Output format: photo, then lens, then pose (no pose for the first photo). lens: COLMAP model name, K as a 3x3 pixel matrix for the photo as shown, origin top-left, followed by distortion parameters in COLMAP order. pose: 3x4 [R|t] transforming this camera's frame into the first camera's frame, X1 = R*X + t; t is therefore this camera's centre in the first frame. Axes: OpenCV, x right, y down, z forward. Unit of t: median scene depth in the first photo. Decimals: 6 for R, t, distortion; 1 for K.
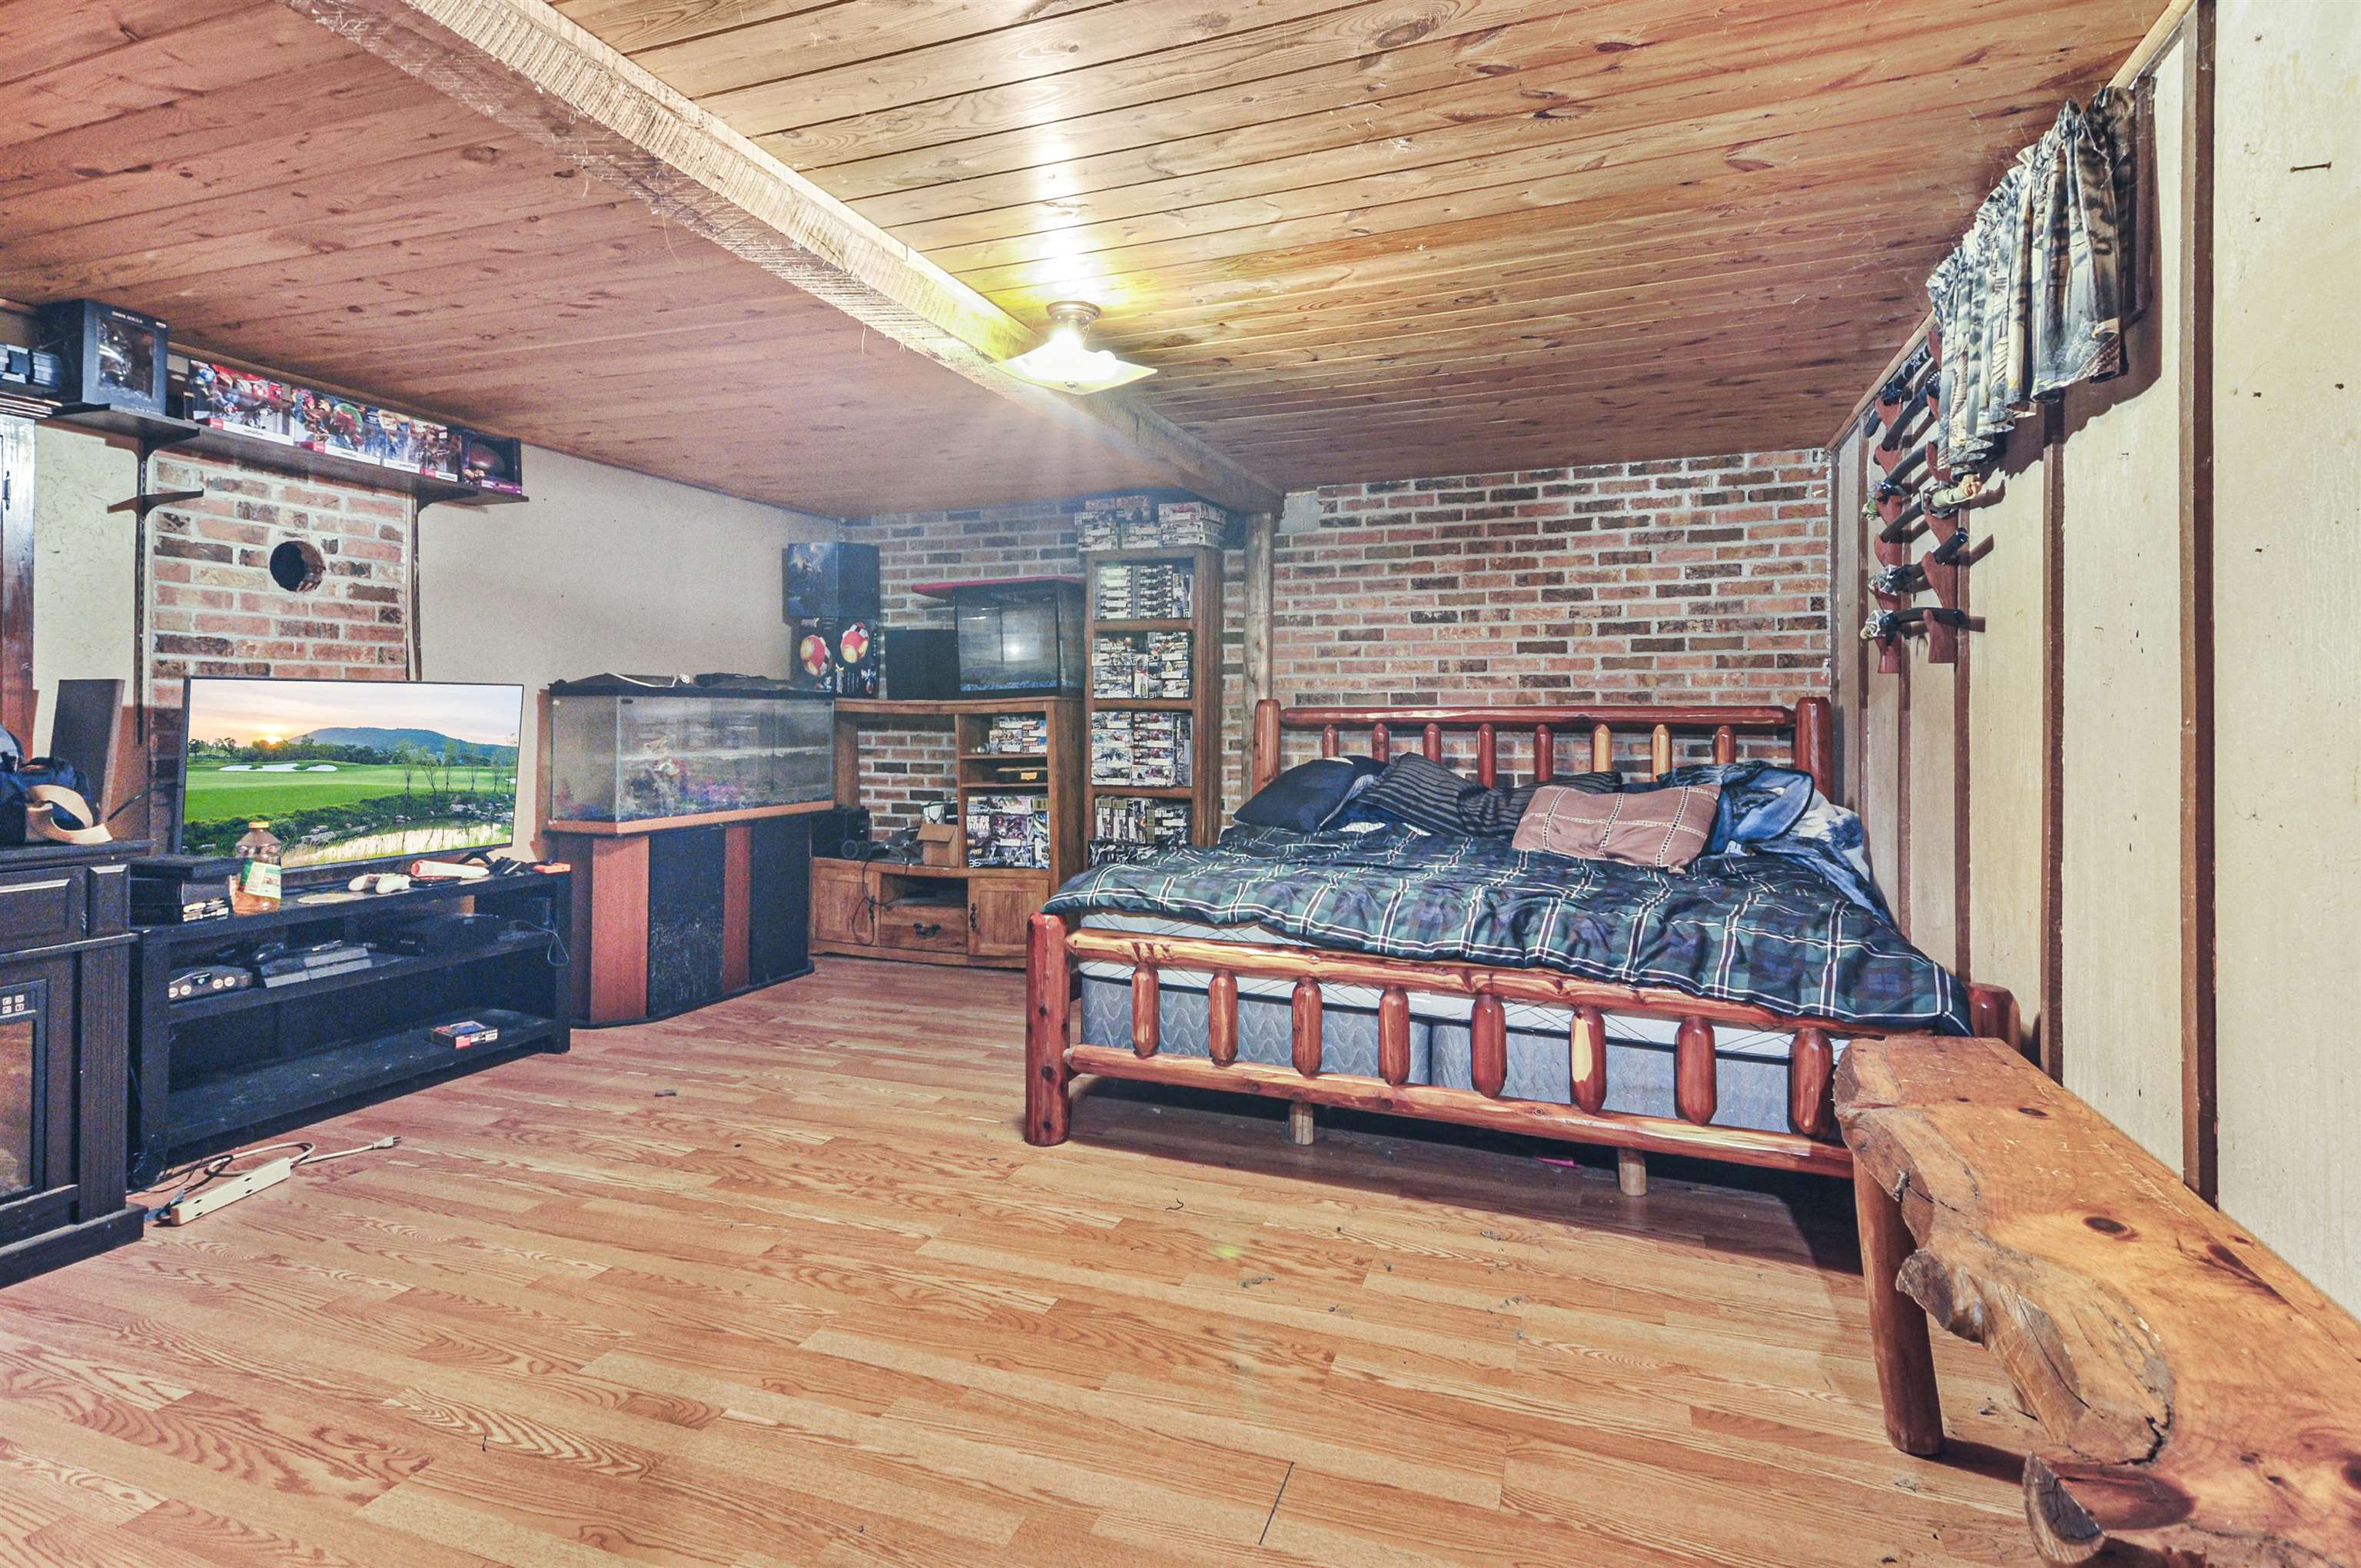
lens RADIAL K [[1187.8, 0, 1172.4], [0, 1187.8, 709.0], [0, 0, 1]] dist [0.051239, -0.022713]
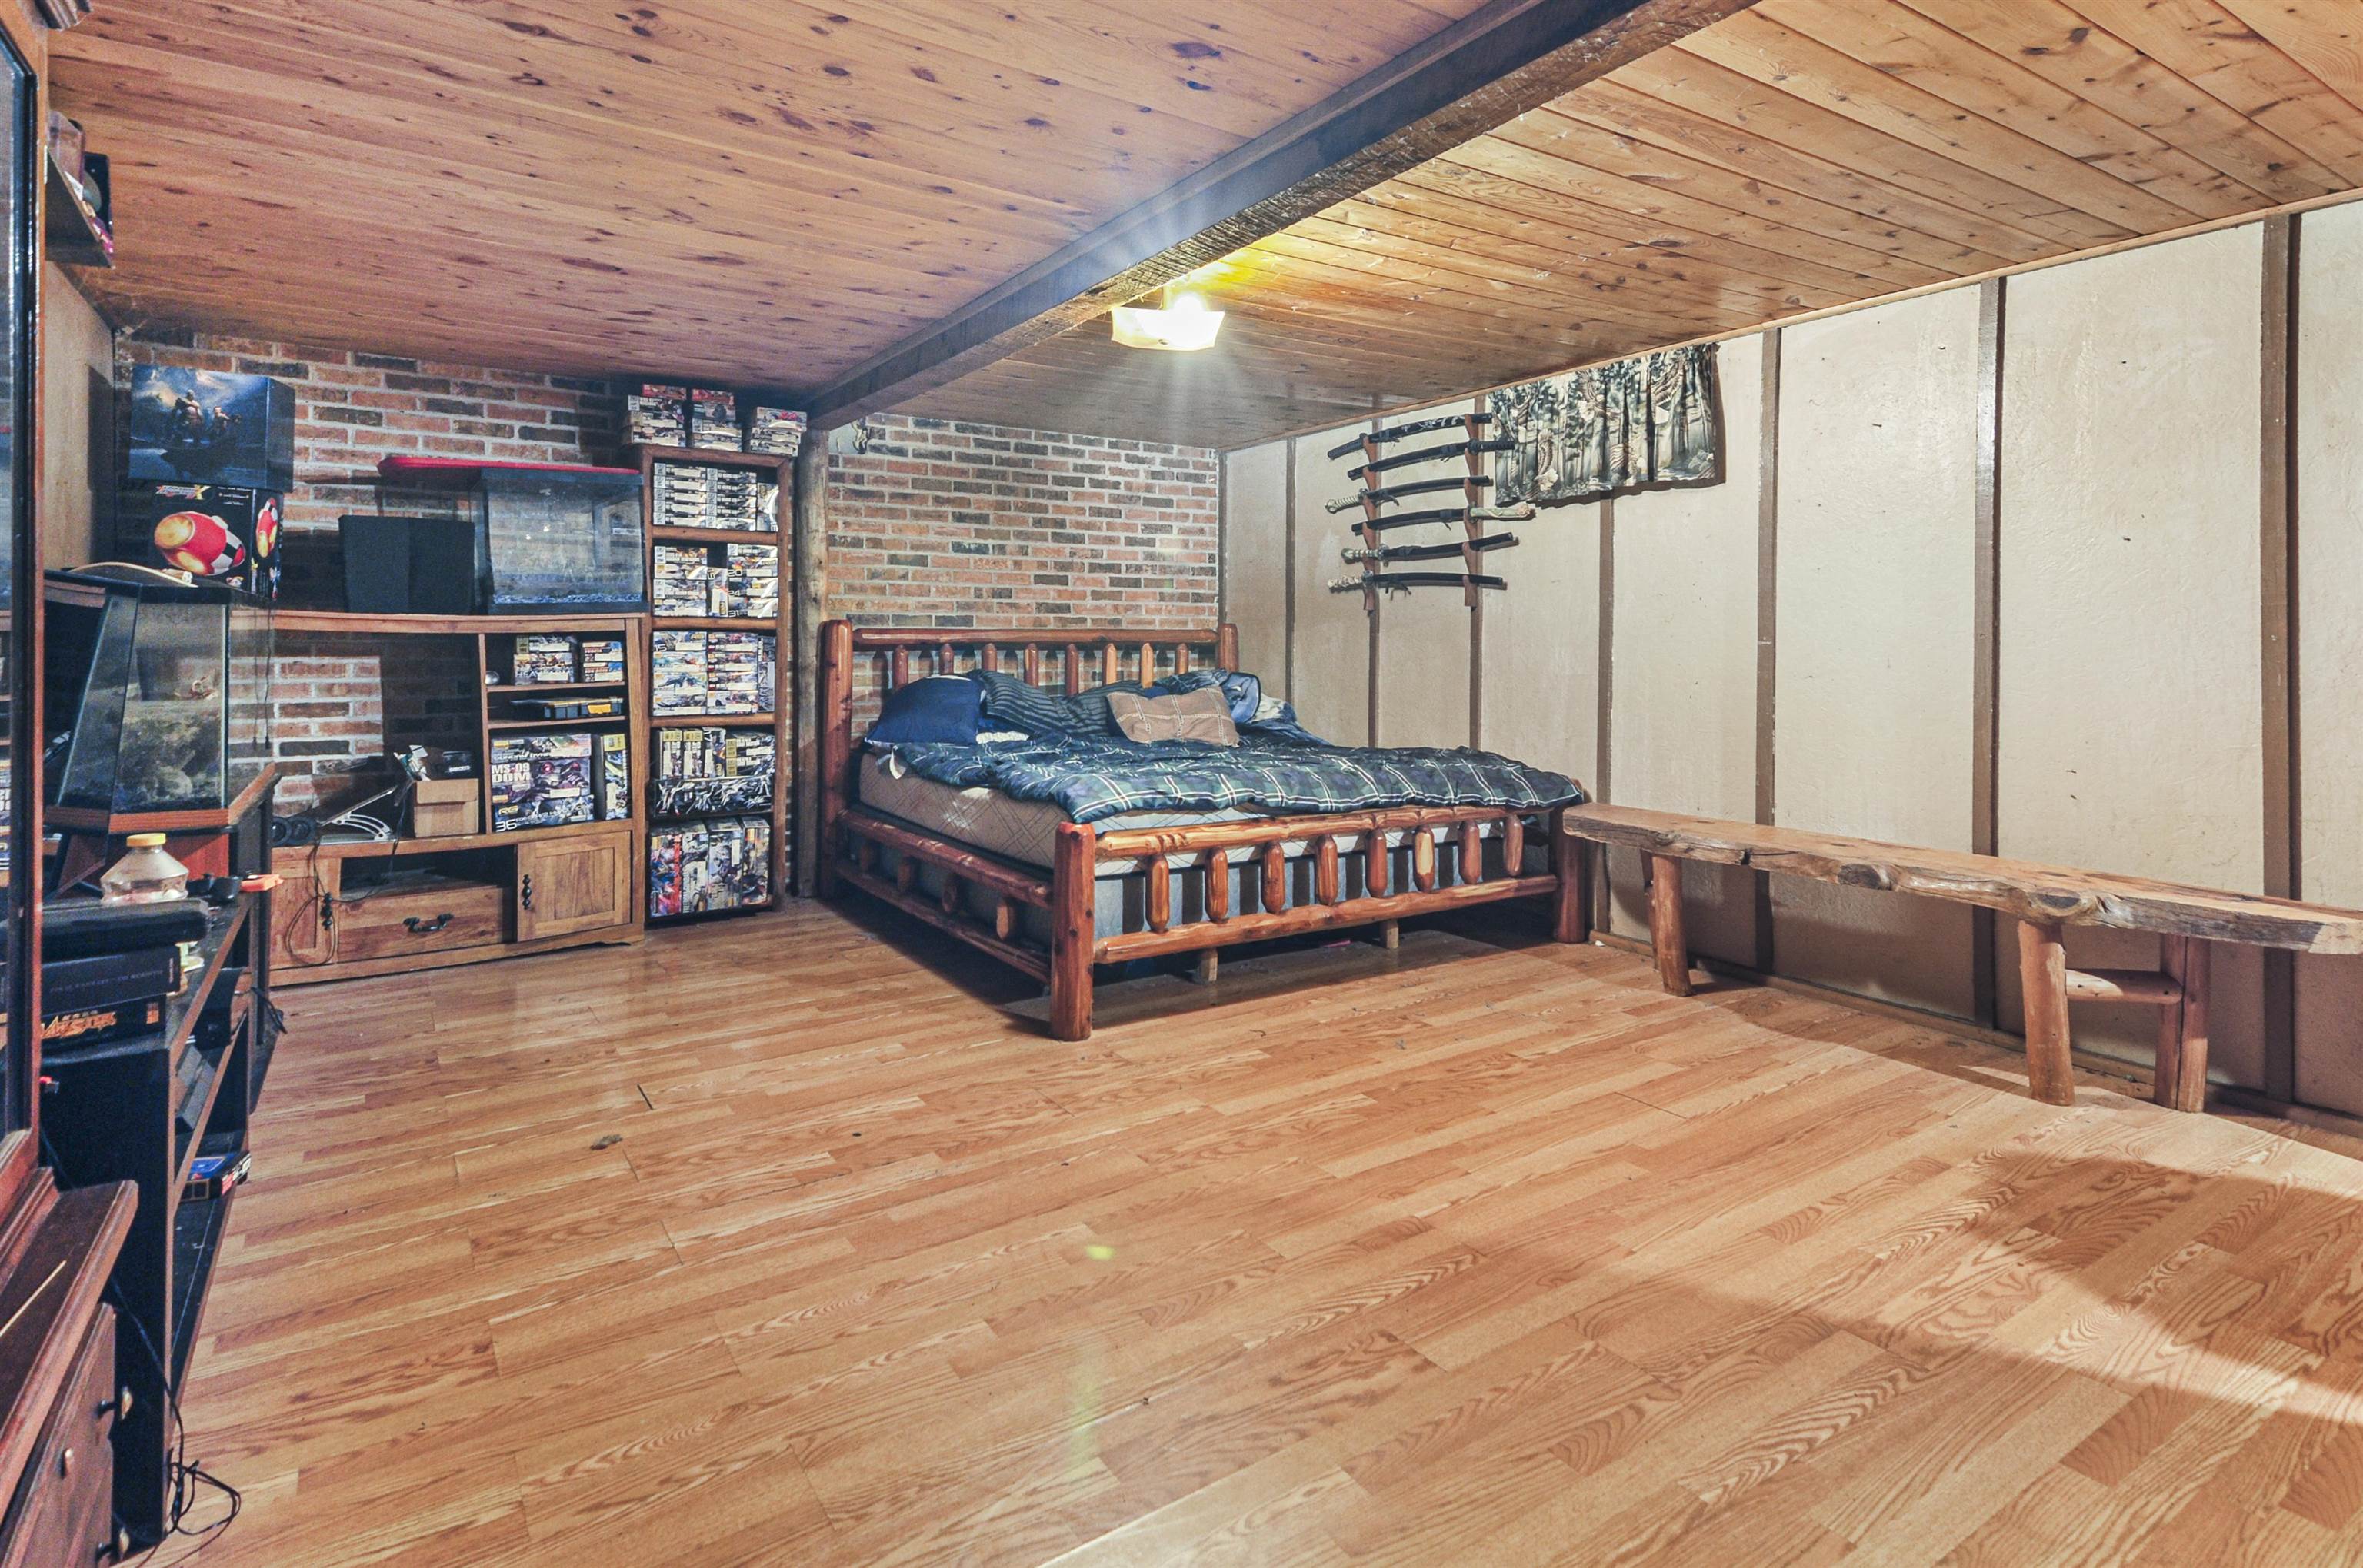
lens RADIAL K [[1182.4, 0, 1176.8], [0, 1182.4, 644.0], [0, 0, 1]] dist [0.074038, -0.045510]
pose [[0.586323, -0.004377, 0.810066, -0.573041], [-0.007011, 0.999921, 0.010477, -0.000287], [-0.810047, -0.011822, 0.586245, 0.192943]]
